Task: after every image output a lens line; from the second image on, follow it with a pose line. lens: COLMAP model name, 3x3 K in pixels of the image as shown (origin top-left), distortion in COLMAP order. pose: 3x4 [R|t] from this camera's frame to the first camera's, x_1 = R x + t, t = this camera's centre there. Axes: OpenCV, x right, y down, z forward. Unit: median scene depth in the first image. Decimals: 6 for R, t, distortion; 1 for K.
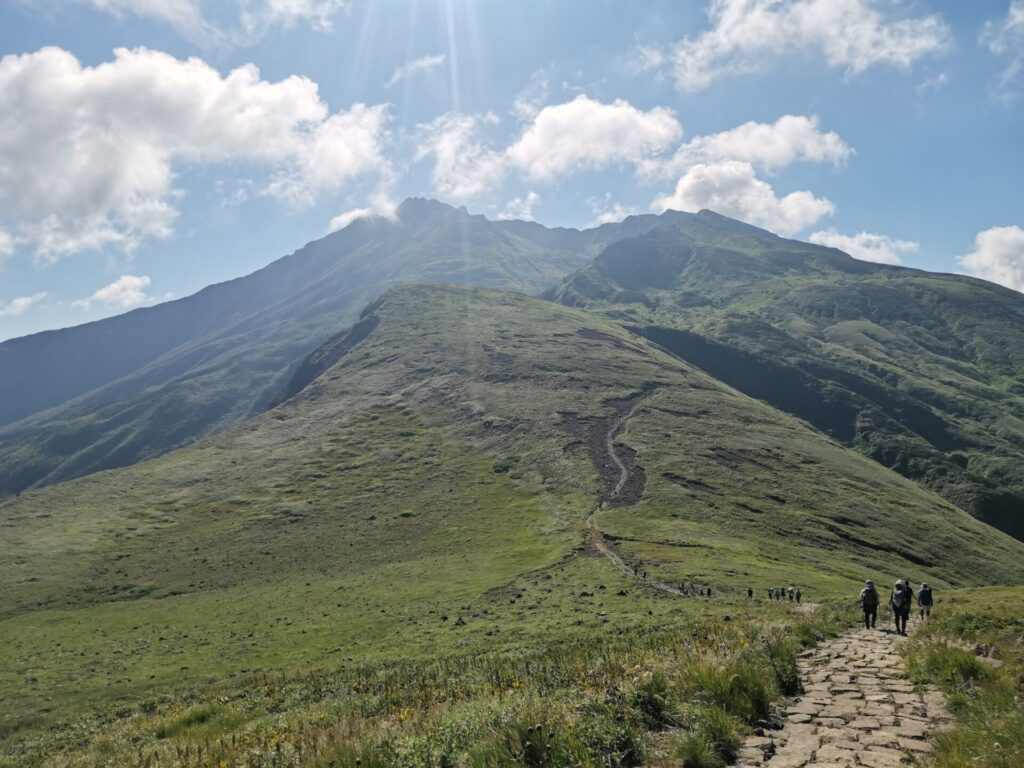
lens RADIAL K [[763.9, 0, 505.7], [0, 763.9, 383.2], [0, 0, 1]] dist [0.080401, -0.091354]
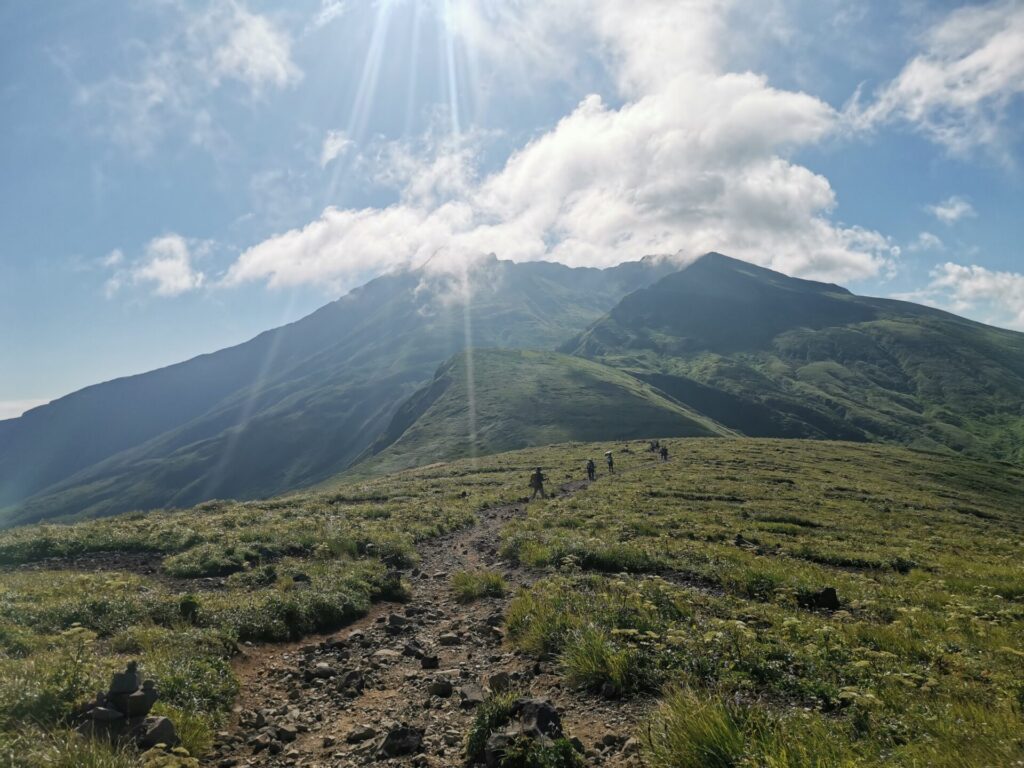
lens RADIAL K [[763.9, 0, 505.7], [0, 763.9, 383.2], [0, 0, 1]] dist [0.080401, -0.091354]
pose [[0.998977, -0.029855, -0.033958, -0.018401], [0.028660, 0.998970, -0.035167, -0.020314], [0.034973, 0.034157, 0.998804, -0.299846]]
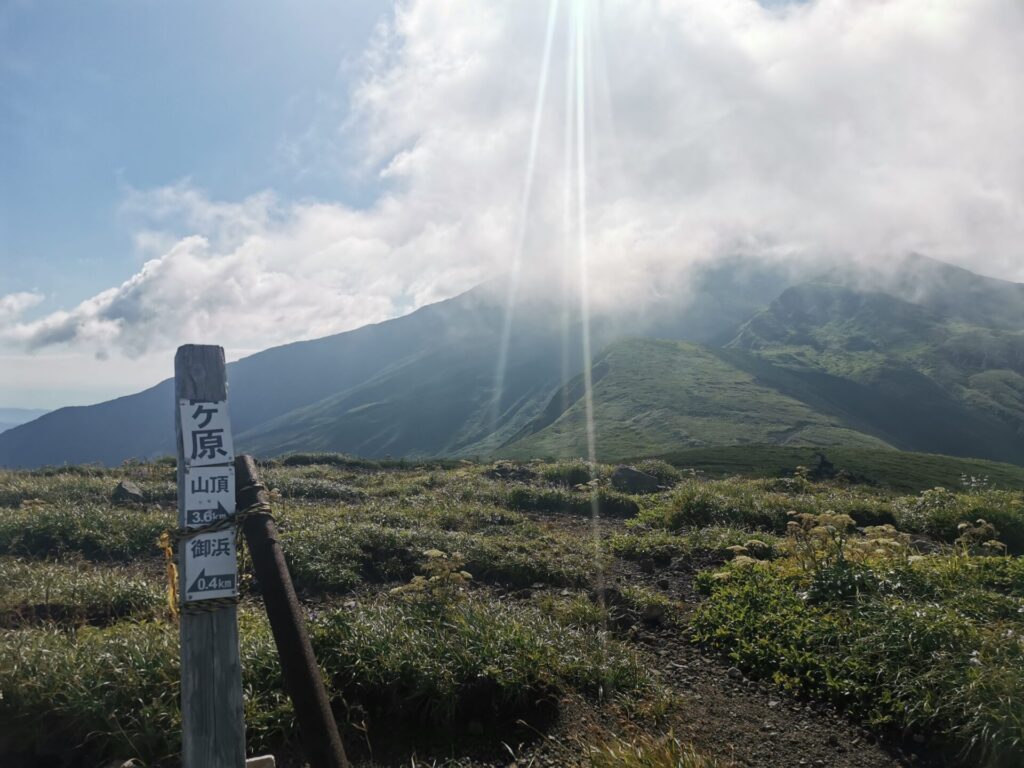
lens RADIAL K [[763.9, 0, 505.7], [0, 763.9, 383.2], [0, 0, 1]] dist [0.080401, -0.091354]
pose [[0.975646, 0.036784, -0.216247, -0.034493], [-0.039000, 0.999221, -0.005986, -0.028210], [0.215858, 0.014274, 0.976320, -0.385258]]
